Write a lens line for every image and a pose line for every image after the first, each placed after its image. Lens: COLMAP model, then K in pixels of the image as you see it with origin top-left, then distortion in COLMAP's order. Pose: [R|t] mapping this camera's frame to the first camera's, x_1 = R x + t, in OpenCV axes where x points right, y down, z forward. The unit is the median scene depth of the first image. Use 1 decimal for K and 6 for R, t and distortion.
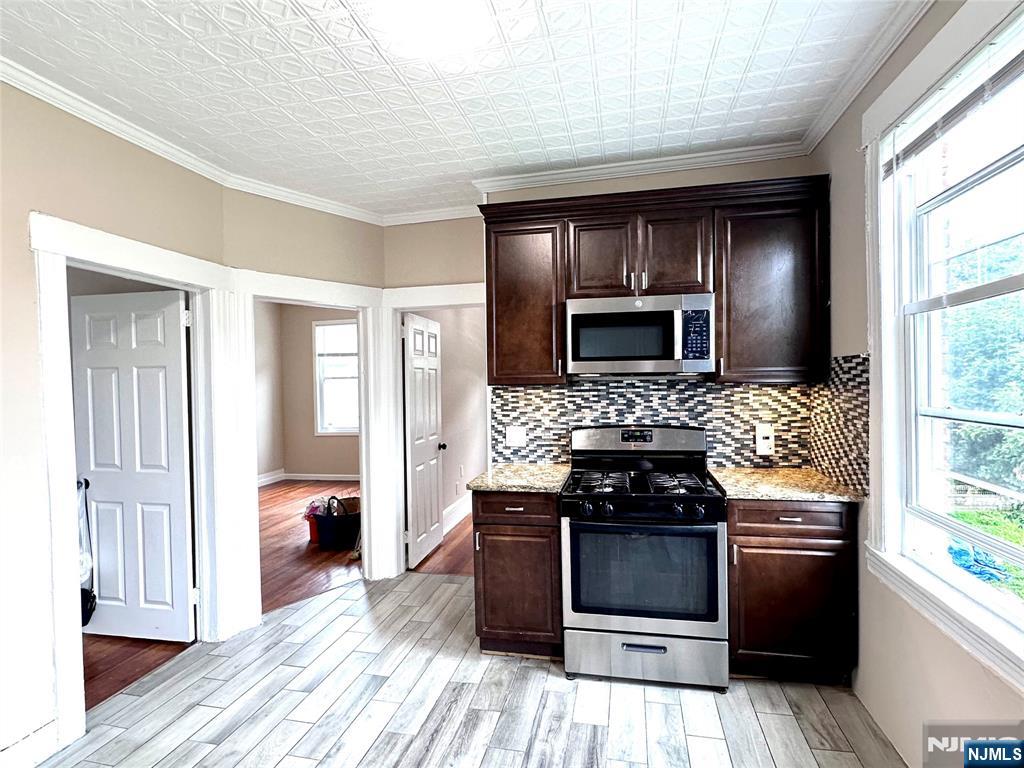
lens RADIAL K [[519.9, 0, 510.1], [0, 519.9, 389.0], [0, 0, 1]] dist [-0.005869, 0.002373]
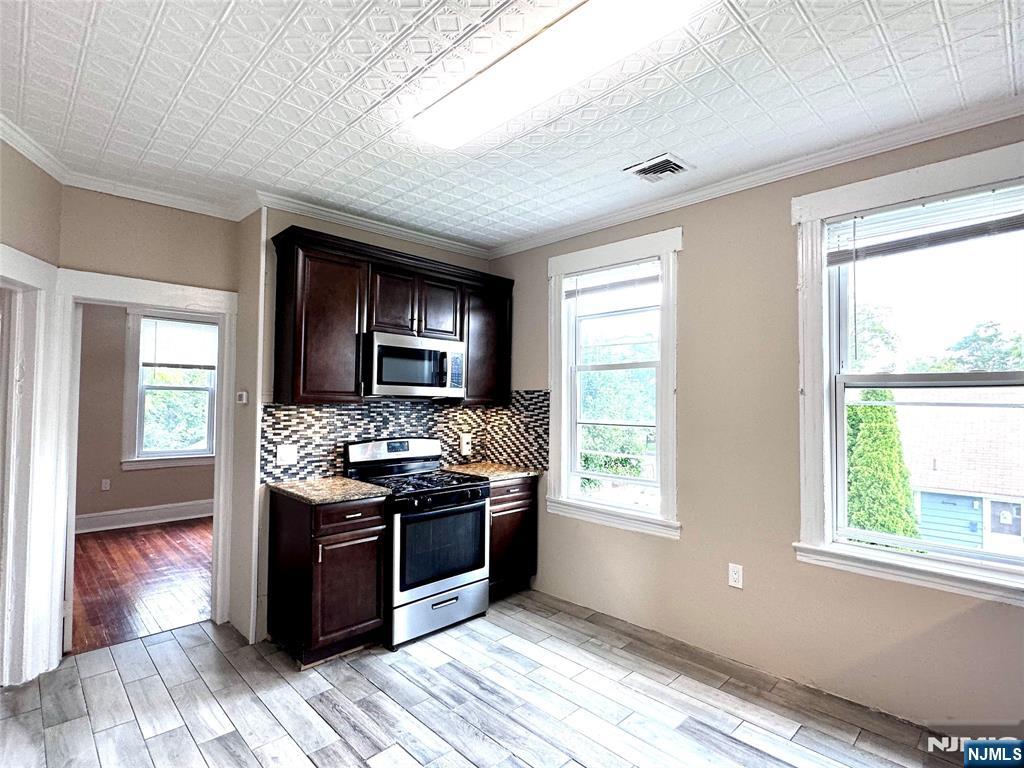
lens RADIAL K [[519.9, 0, 511.1], [0, 519.9, 388.6], [0, 0, 1]] dist [-0.005869, 0.002373]
pose [[0.544325, 0.044917, 0.837671, -0.667555], [-0.004305, 0.998702, -0.050754, 0.014157], [-0.838864, 0.024020, 0.543811, 0.099599]]
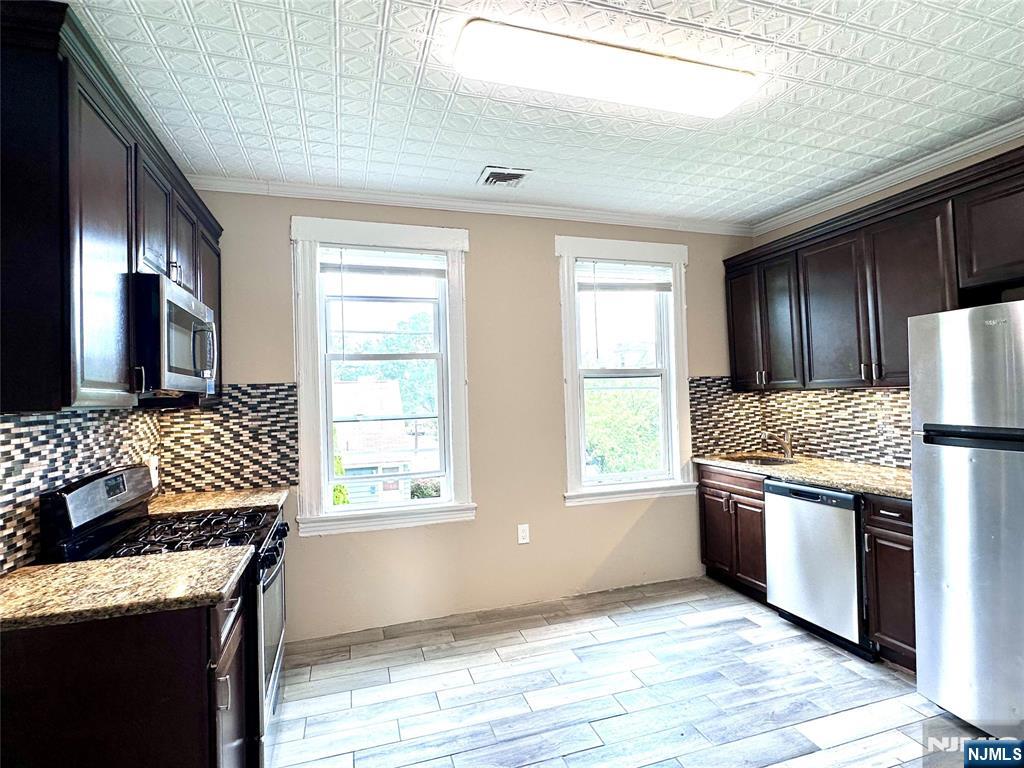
lens RADIAL K [[519.9, 0, 509.2], [0, 519.9, 385.9], [0, 0, 1]] dist [-0.005869, 0.002373]
pose [[-0.502496, 0.047257, 0.863287, -0.623129], [0.054425, 0.998254, -0.022966, 0.003461], [-0.862865, 0.035444, -0.504190, 0.913333]]
